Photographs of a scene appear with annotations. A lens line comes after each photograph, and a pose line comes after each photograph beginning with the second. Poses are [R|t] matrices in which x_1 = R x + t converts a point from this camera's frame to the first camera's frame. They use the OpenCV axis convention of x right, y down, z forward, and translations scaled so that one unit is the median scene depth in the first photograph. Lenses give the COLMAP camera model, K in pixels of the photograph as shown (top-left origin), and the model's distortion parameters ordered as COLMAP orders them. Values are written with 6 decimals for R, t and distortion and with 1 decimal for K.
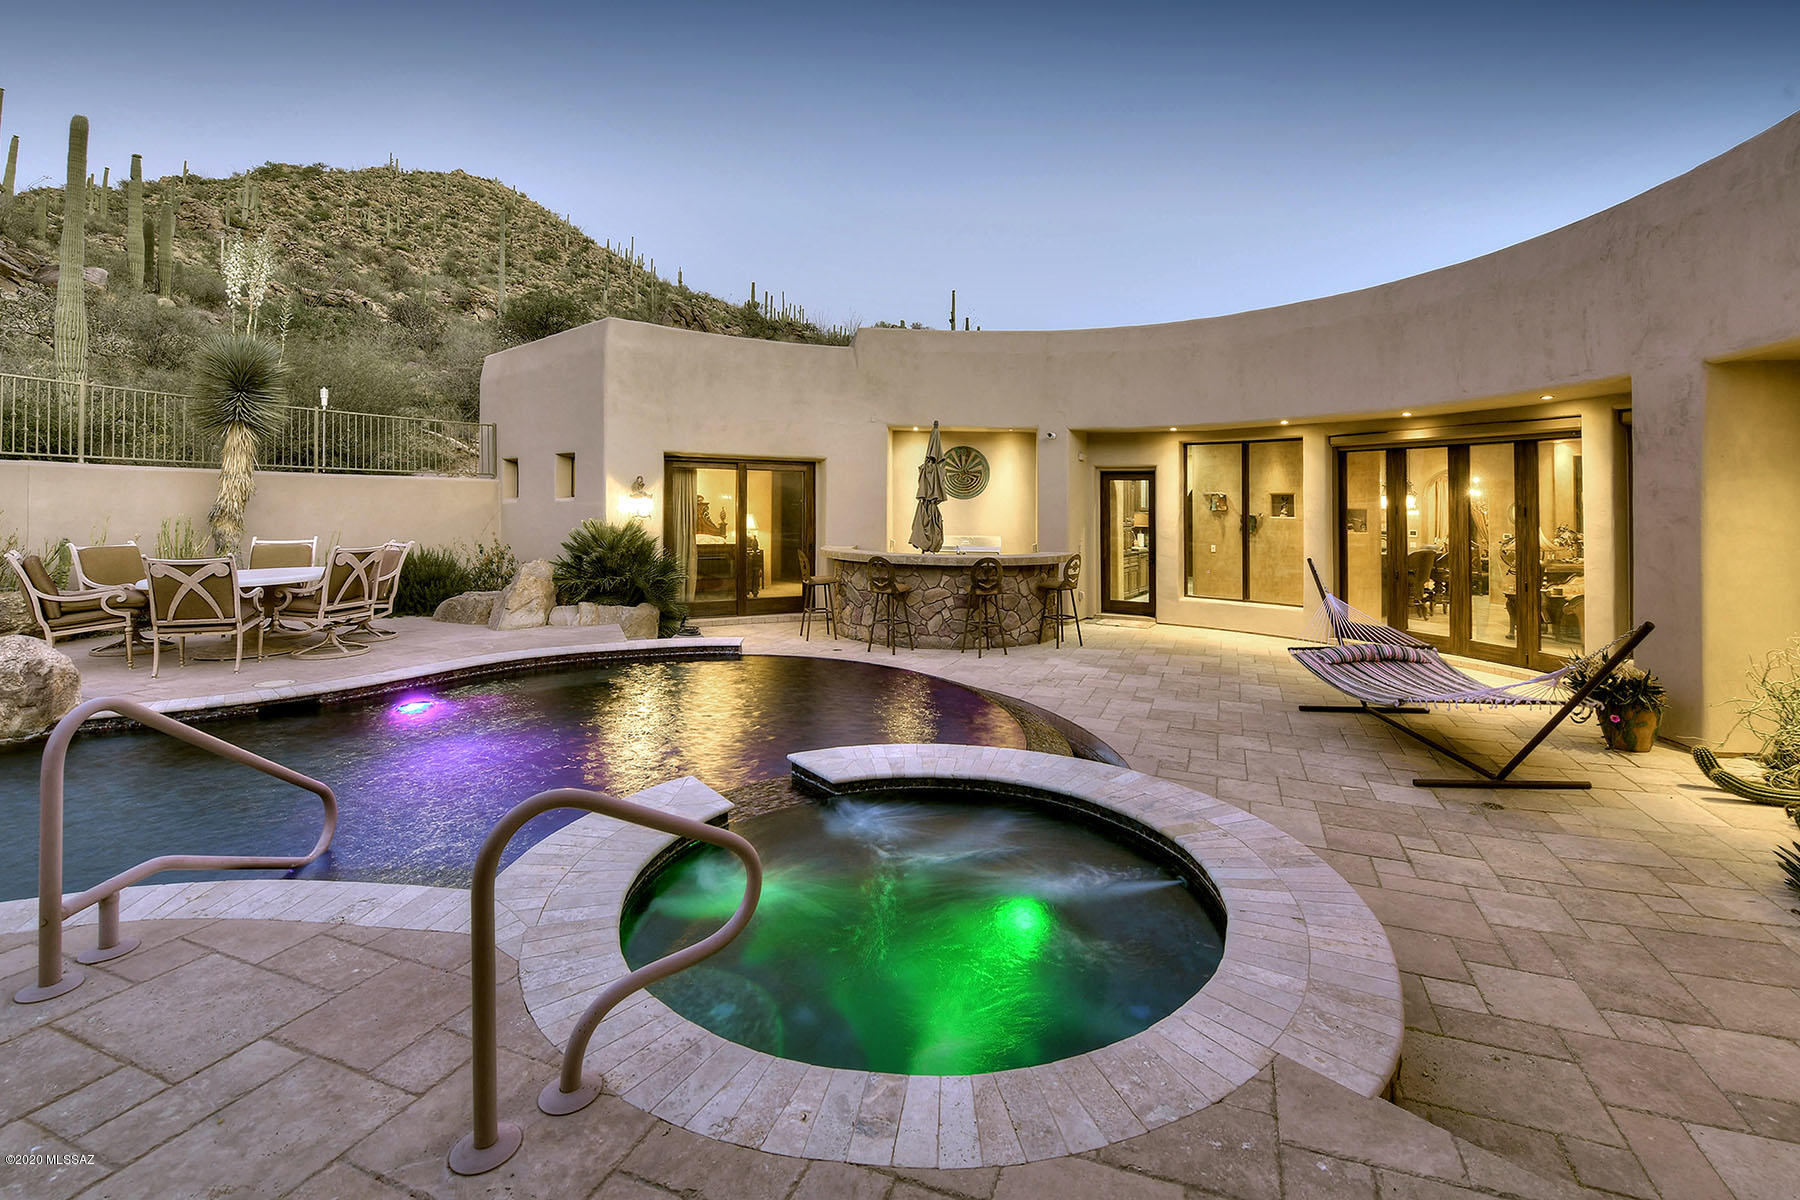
lens RADIAL K [[798.3, 0, 1013.8], [0, 798.3, 493.2], [0, 0, 1]] dist [-0.014430, -0.000367]
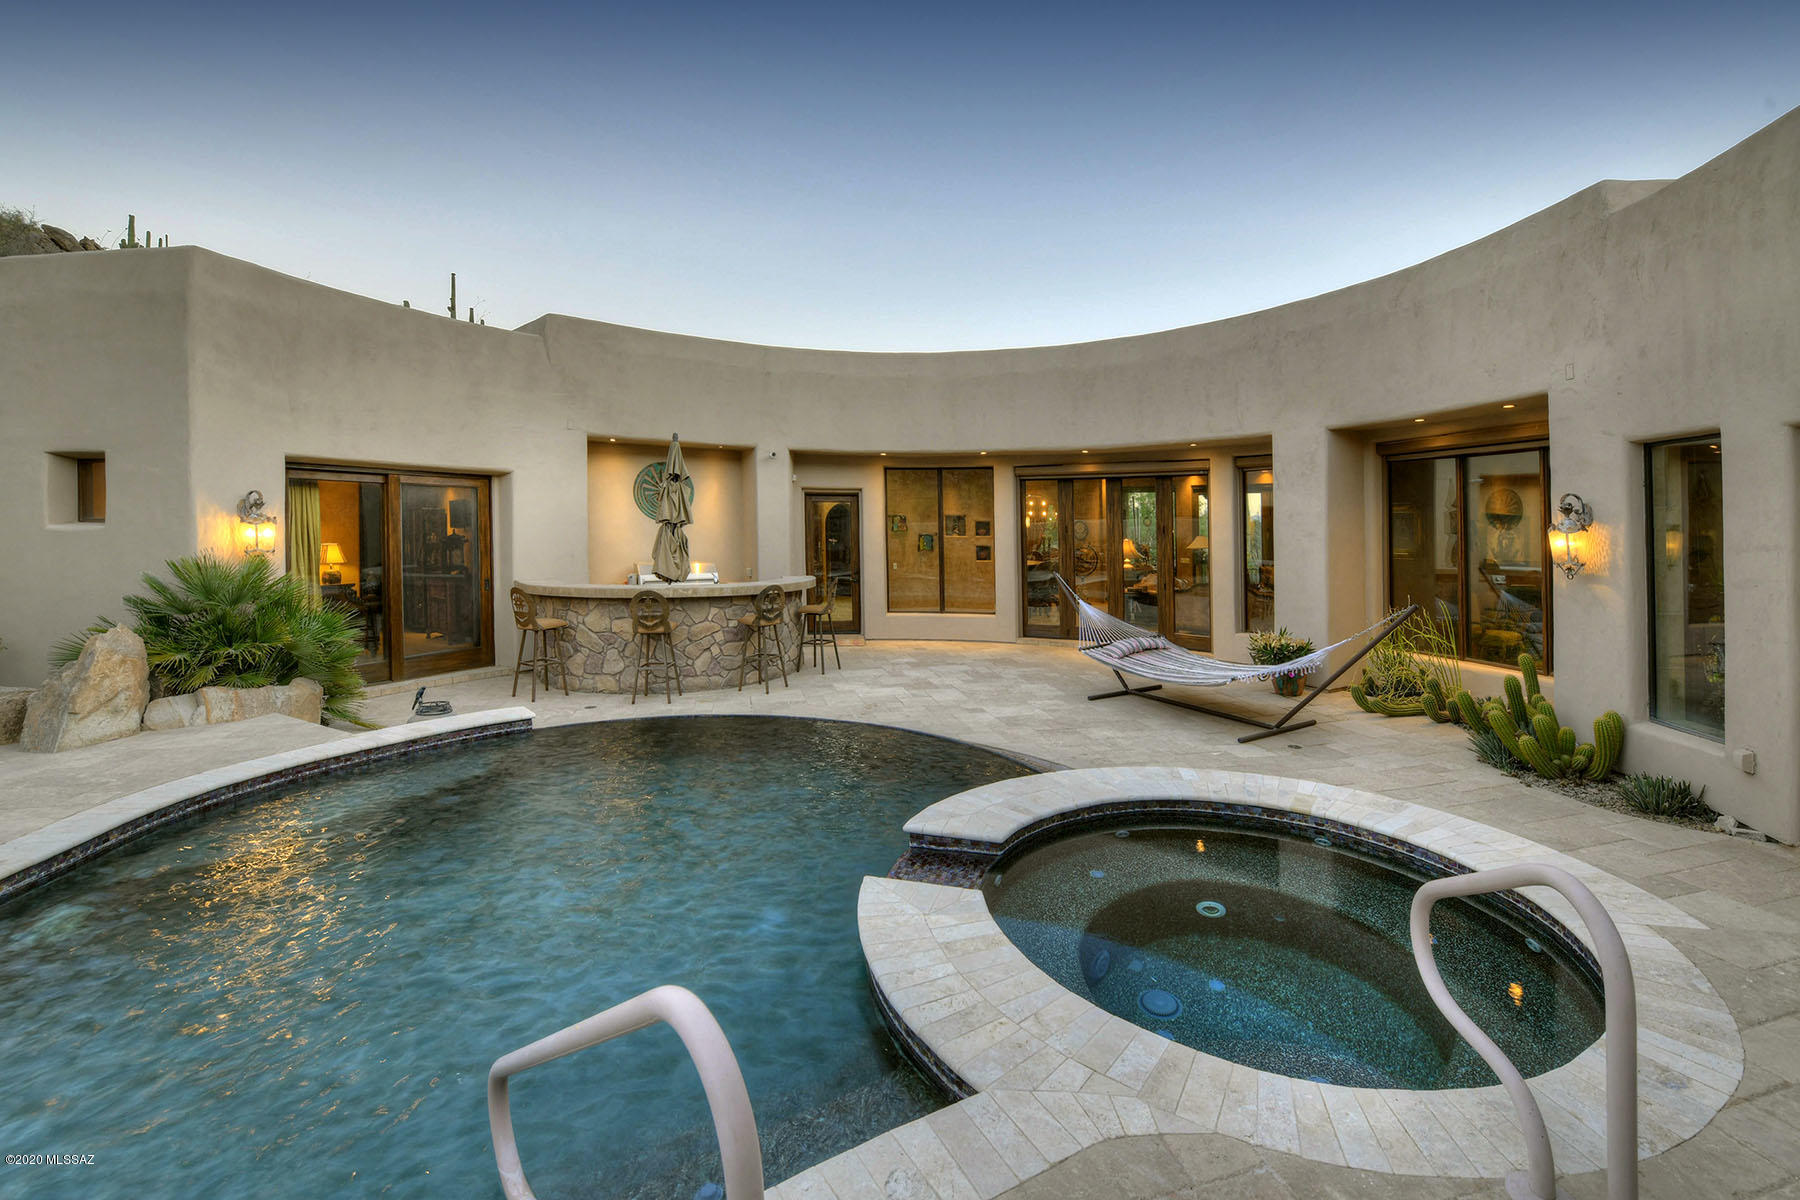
lens RADIAL K [[750.0, 0, 984.5], [0, 750.0, 526.6], [0, 0, 1]] dist [-0.015111, -0.000854]
pose [[0.825164, -0.008127, 0.564834, -0.313697], [-0.002682, 0.999829, 0.018304, -0.004244], [-0.564886, -0.016618, 0.825001, 0.137708]]
